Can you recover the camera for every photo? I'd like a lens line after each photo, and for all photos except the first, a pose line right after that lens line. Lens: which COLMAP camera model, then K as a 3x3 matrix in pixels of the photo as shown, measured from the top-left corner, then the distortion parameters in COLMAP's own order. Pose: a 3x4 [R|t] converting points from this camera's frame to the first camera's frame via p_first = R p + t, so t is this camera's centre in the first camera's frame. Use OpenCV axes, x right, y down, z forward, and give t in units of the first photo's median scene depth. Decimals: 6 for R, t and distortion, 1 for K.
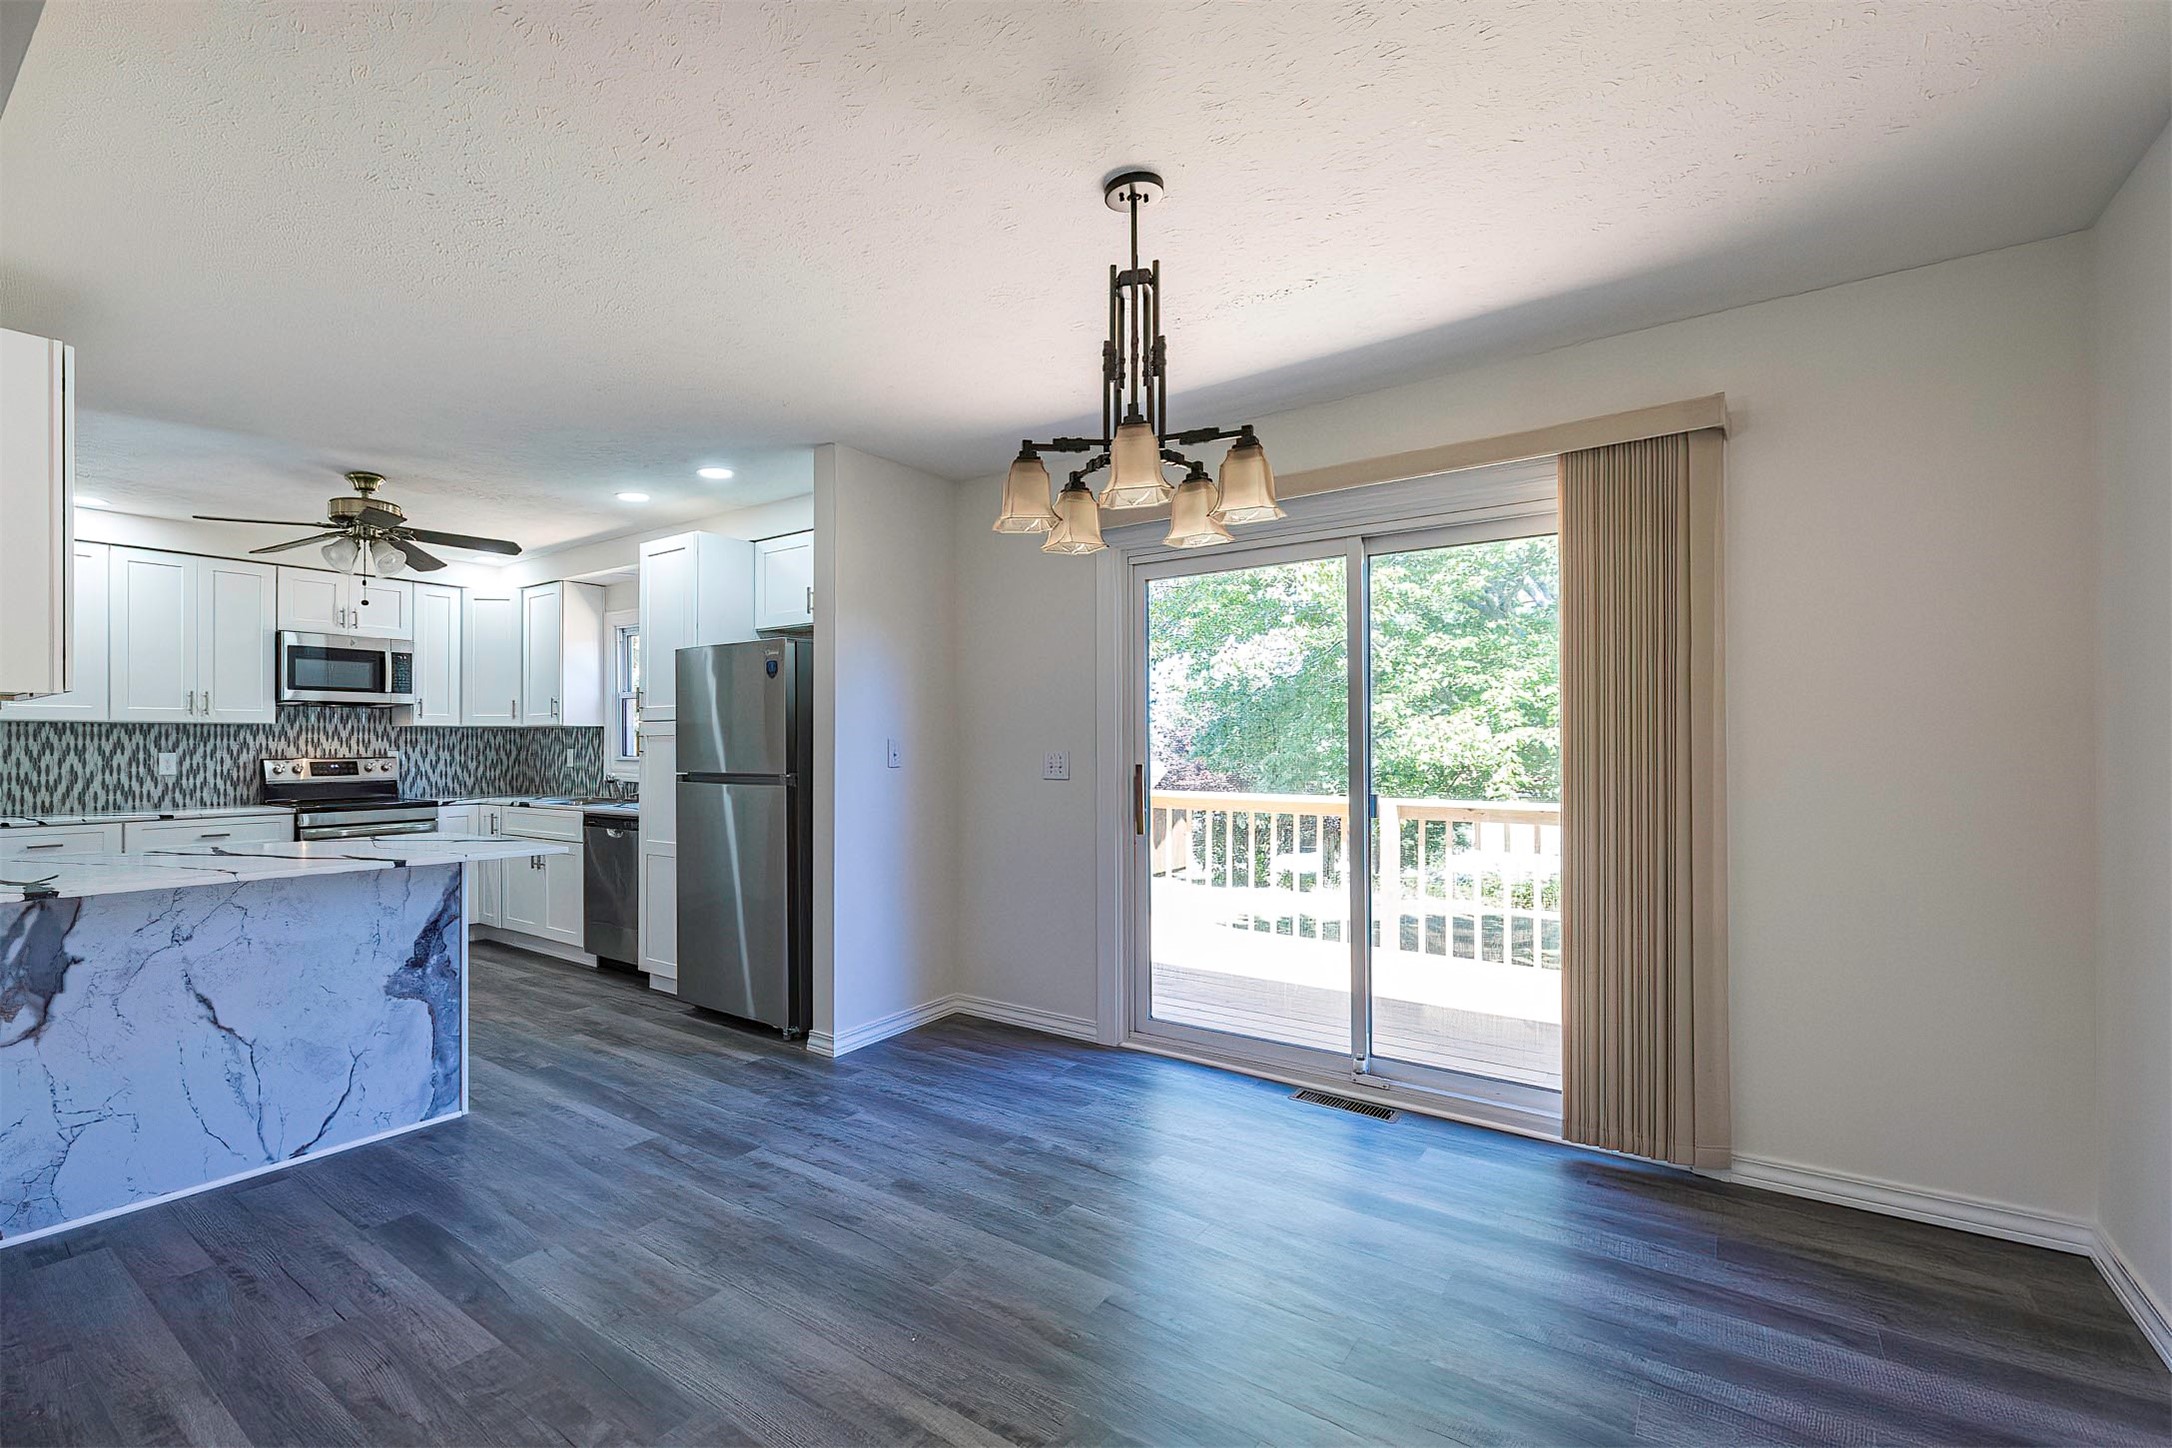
lens RADIAL K [[926.0, 0, 1084.8], [0, 926.0, 735.4], [0, 0, 1]] dist [-0.001275, -0.000146]
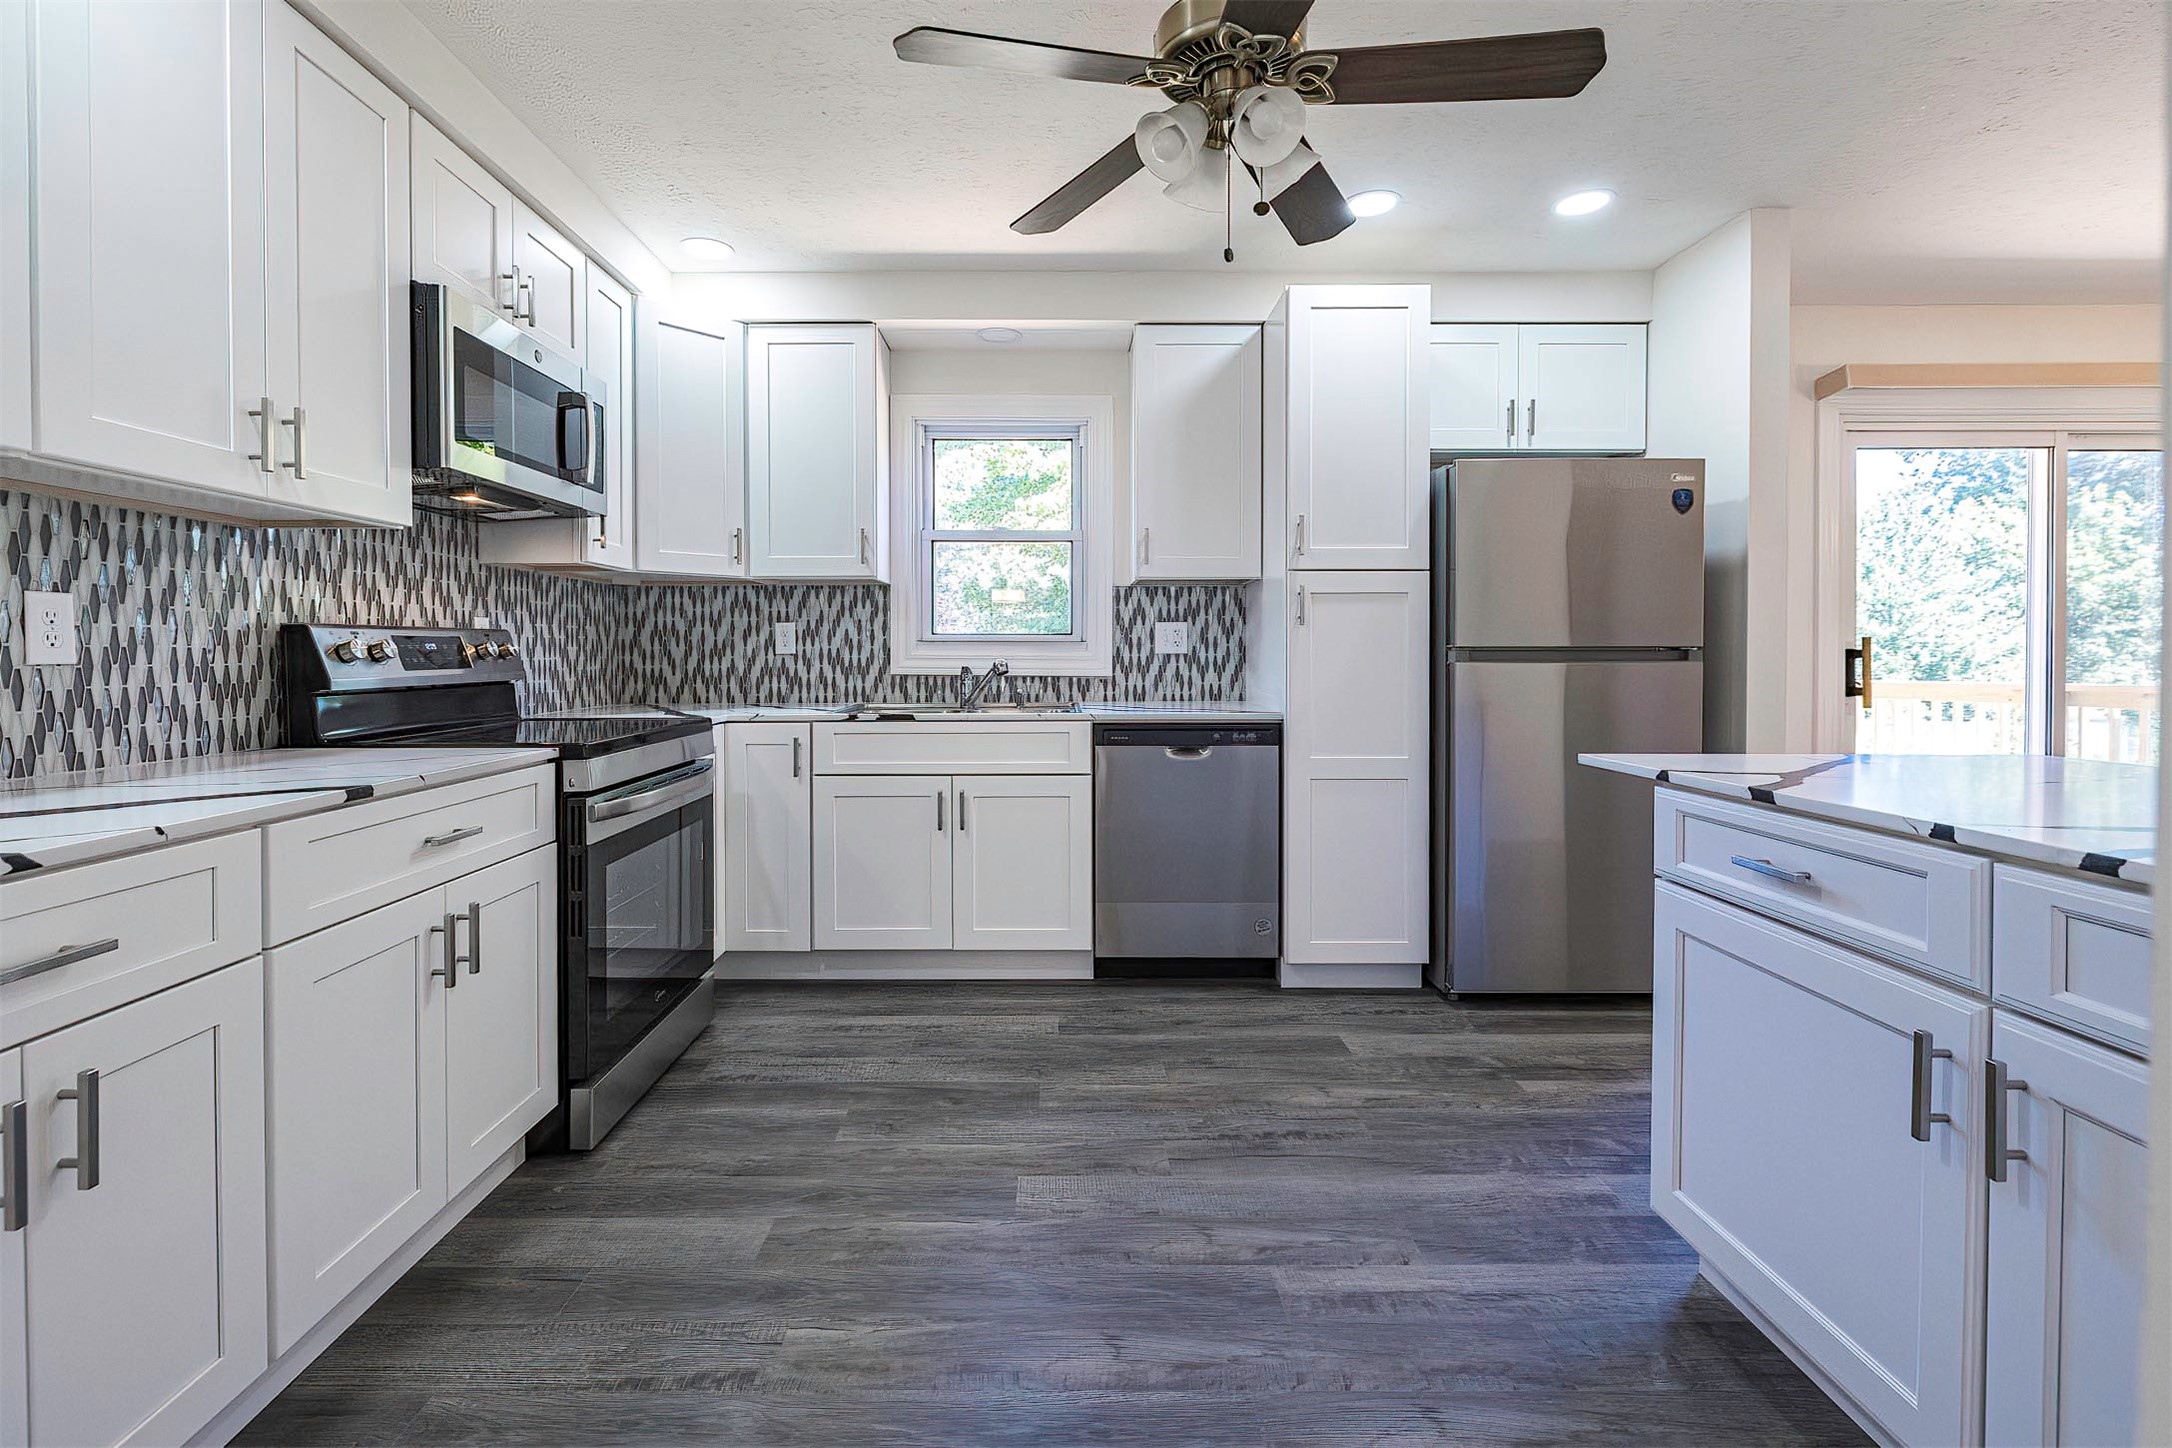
lens RADIAL K [[838.1, 0, 1065.1], [0, 838.1, 657.0], [0, 0, 1]] dist [0.001567, 0.000163]
pose [[0.819844, -0.004040, 0.572573, -0.853553], [-0.004935, 0.999888, 0.014122, 0.033618], [-0.572566, -0.014404, 0.819732, 0.567589]]
